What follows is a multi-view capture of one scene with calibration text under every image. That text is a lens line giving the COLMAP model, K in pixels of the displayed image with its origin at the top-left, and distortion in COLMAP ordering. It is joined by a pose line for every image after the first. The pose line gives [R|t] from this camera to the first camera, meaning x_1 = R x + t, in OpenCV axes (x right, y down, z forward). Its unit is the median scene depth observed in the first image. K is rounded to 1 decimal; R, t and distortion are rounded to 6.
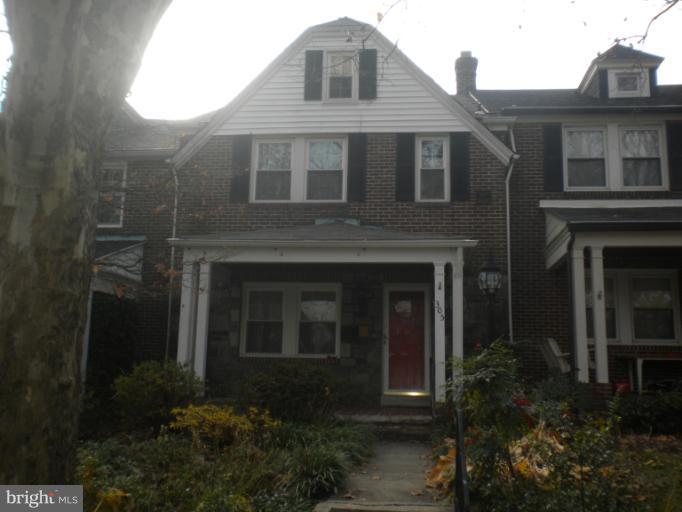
lens RADIAL K [[715.7, 0, 341.0], [0, 715.7, 256.0], [0, 0, 1]] dist [0.017474, 0.010729]
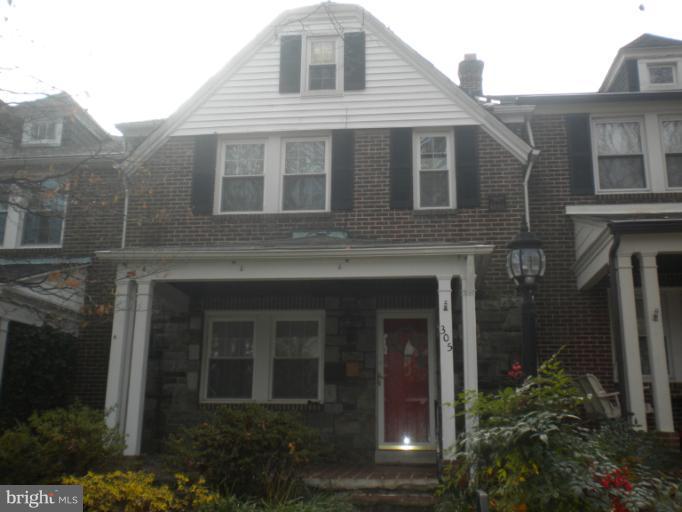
lens RADIAL K [[715.7, 0, 341.0], [0, 715.7, 256.0], [0, 0, 1]] dist [0.017474, 0.010729]
pose [[0.999860, -0.013696, -0.009580, 0.027391], [0.013047, 0.997815, -0.064766, 0.029317], [0.010446, 0.064632, 0.997855, 0.183796]]
